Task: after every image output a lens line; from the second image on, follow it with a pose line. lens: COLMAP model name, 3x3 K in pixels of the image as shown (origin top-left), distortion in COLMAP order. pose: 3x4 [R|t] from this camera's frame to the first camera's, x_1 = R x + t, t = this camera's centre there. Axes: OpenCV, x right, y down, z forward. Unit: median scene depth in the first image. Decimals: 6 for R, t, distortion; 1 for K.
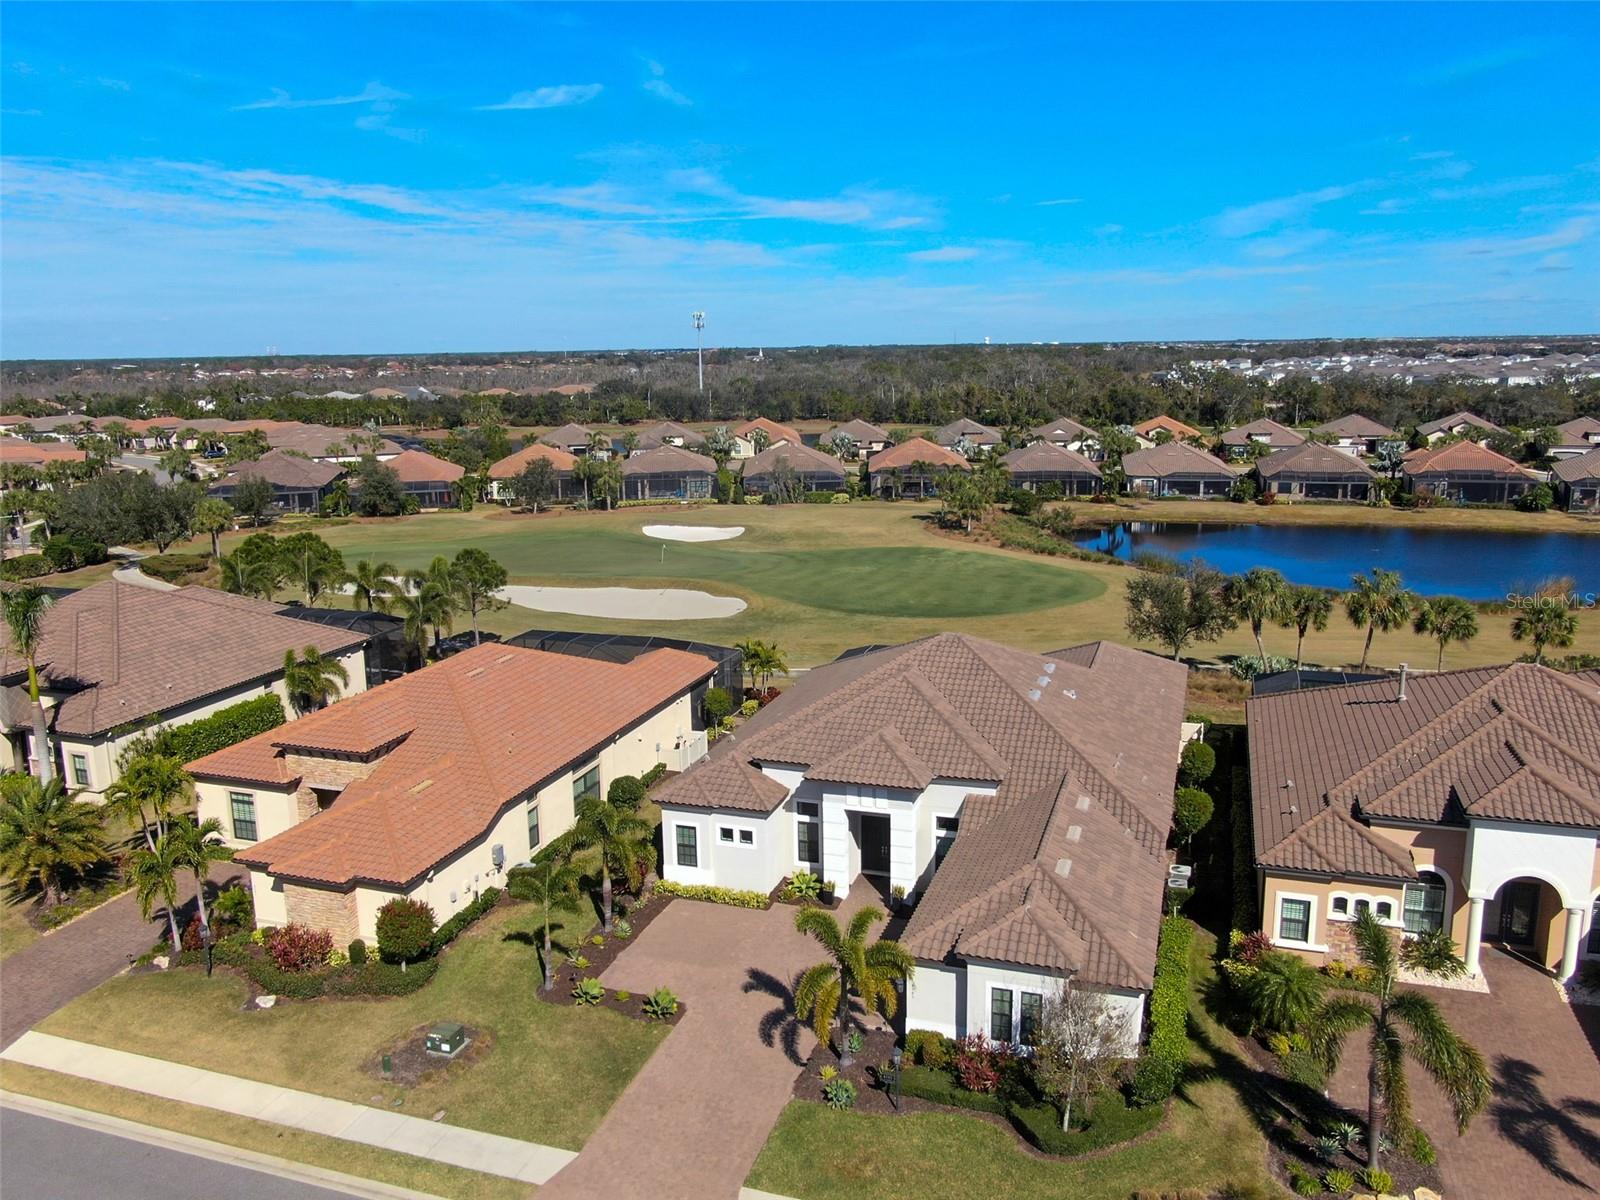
lens RADIAL K [[1224.8, 0, 803.3], [0, 1224.8, 603.6], [0, 0, 1]] dist [-0.016424, 0.008313]
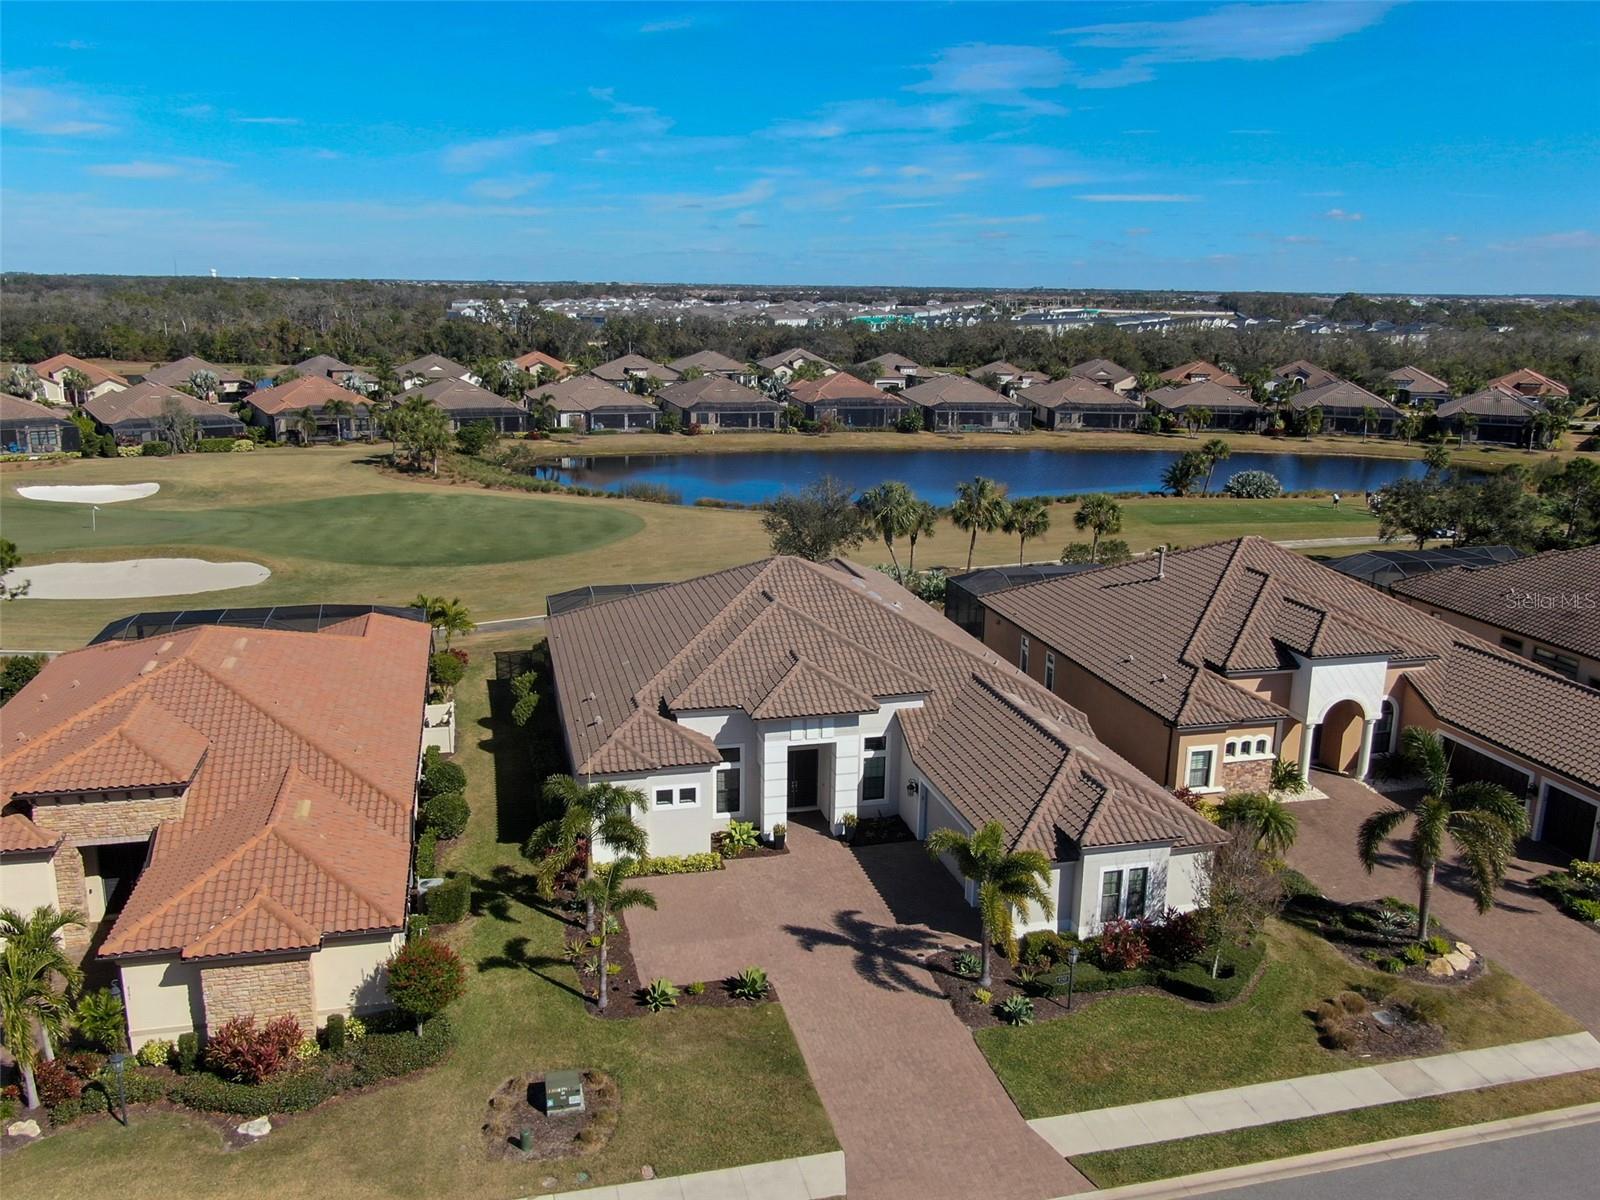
lens RADIAL K [[1257.8, 0, 800.0], [0, 1257.8, 600.0], [0, 0, 1]] dist [-0.018616, 0.013992]
pose [[0.842474, -0.102565, 0.528884, -0.439456], [0.082113, 0.994687, 0.062098, -0.002366], [-0.532442, -0.008888, 0.846420, 0.172831]]
